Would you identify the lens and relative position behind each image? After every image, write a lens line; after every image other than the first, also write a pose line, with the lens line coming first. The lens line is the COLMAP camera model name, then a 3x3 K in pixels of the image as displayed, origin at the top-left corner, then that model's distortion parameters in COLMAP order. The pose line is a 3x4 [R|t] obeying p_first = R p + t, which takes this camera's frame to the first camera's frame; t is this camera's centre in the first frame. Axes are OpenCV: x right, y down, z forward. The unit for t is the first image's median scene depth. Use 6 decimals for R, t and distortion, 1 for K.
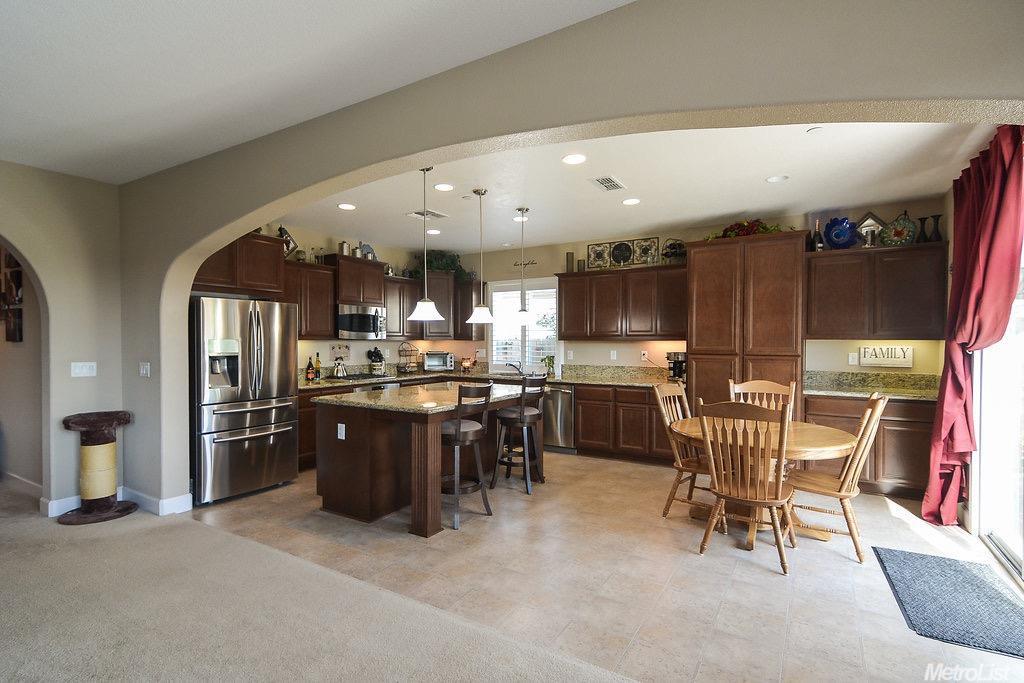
lens RADIAL K [[513.3, 0, 510.9], [0, 513.3, 347.9], [0, 0, 1]] dist [0.000811, -0.000727]
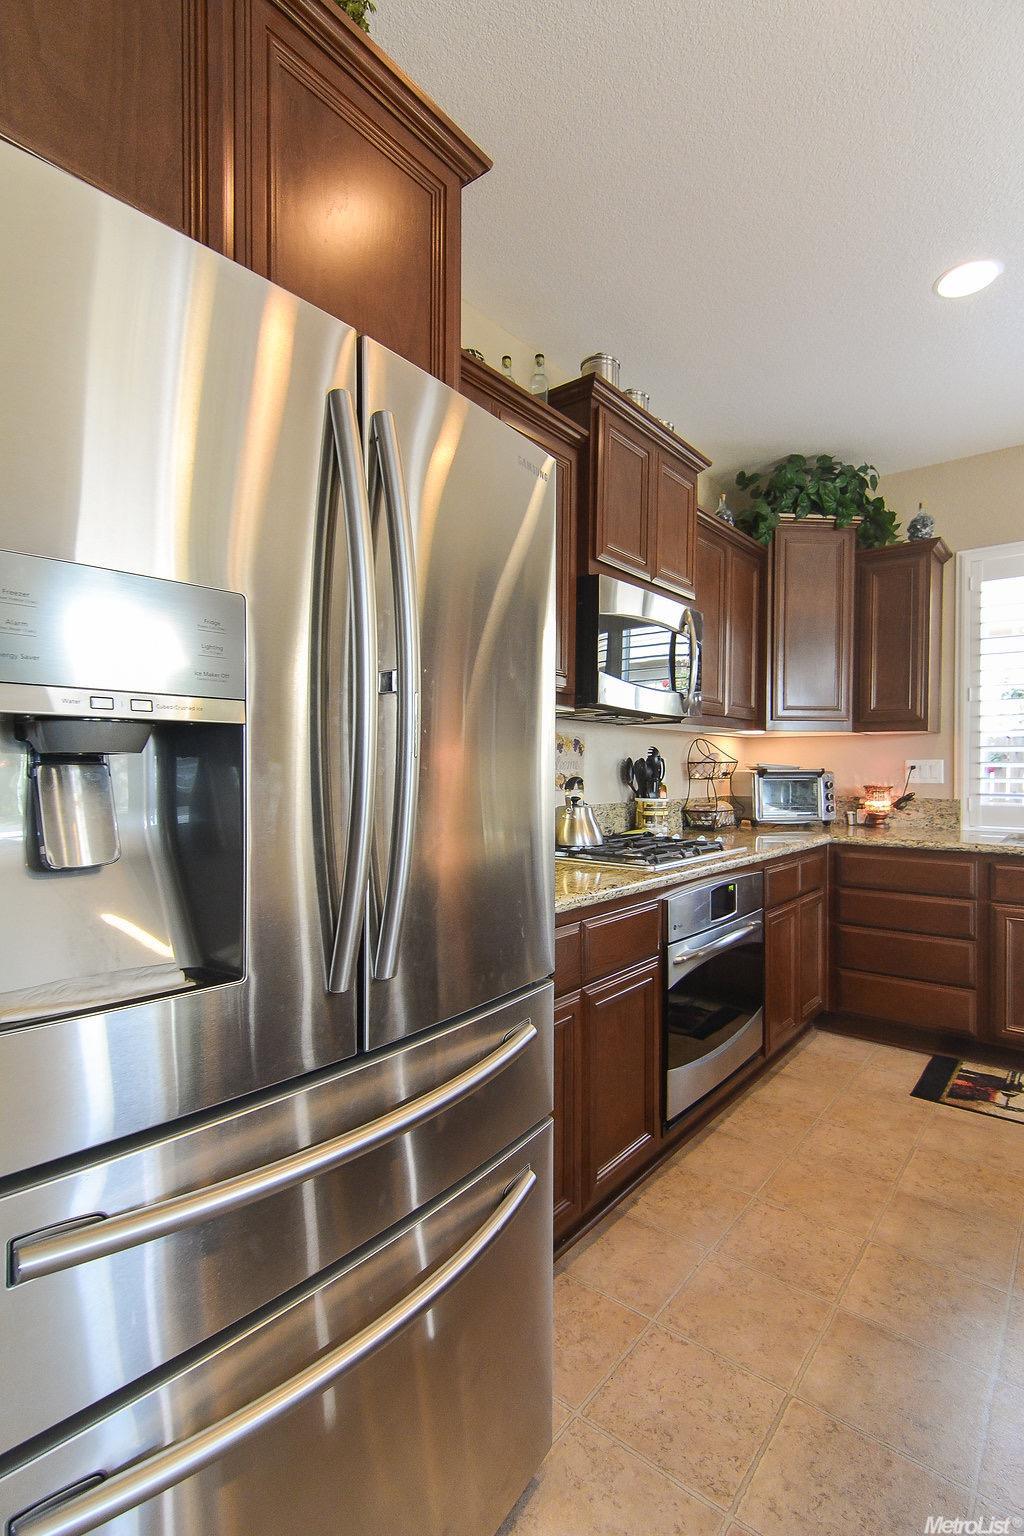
lens RADIAL K [[723.3, 0, 496.4], [0, 723.3, 776.2], [0, 0, 1]] dist [0.002282, -0.000062]
pose [[0.990191, 0.004484, -0.139650, -0.322009], [-0.005145, 0.999977, -0.004377, 0.019974], [0.139628, 0.005053, 0.990191, 0.605076]]
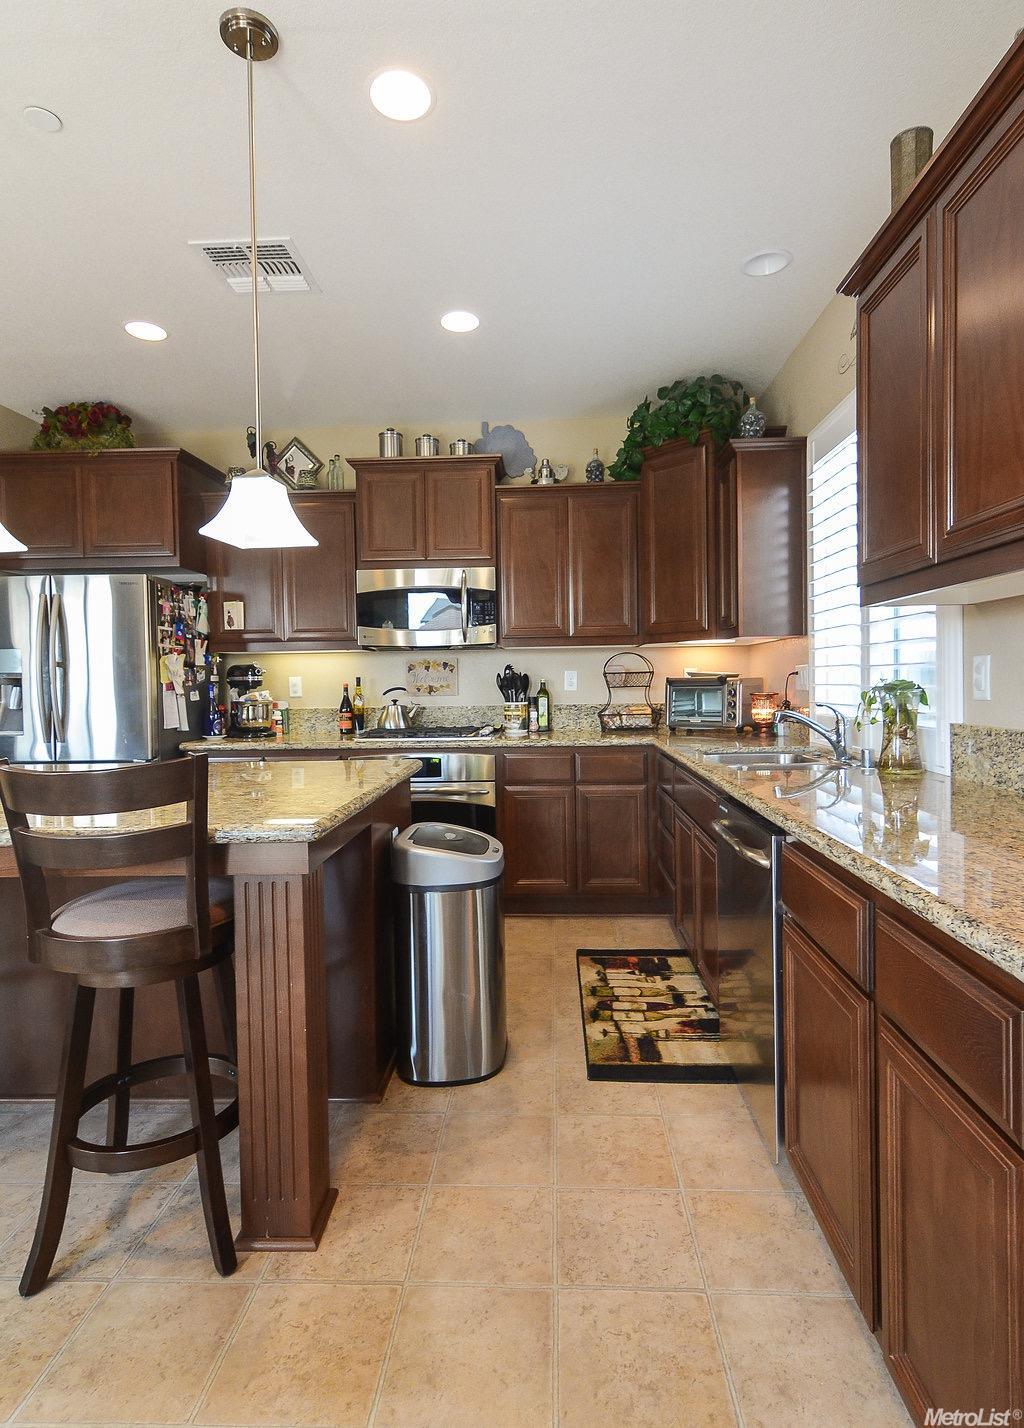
lens RADIAL K [[763.3, 0, 515.2], [0, 763.3, 707.1], [0, 0, 1]] dist [0.003047, 0.000251]
pose [[0.476439, 0.022960, -0.878908, 0.314315], [0.003329, 0.999605, 0.027918, 0.017213], [0.879201, -0.016227, 0.476174, 0.769245]]
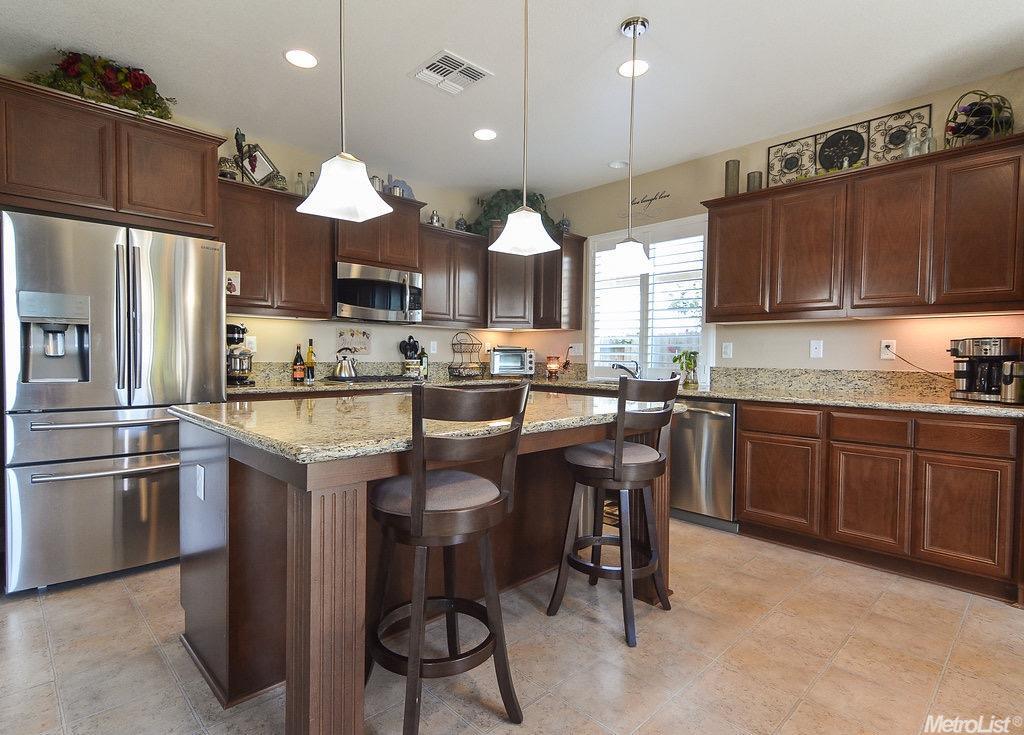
lens RADIAL K [[531.6, 0, 505.2], [0, 531.6, 374.8], [0, 0, 1]] dist [0.005707, 0.000160]
pose [[0.966112, 0.020280, -0.257326, 0.033412], [-0.015432, 0.999664, 0.020846, 0.035543], [0.257662, -0.016169, 0.966100, 0.404359]]
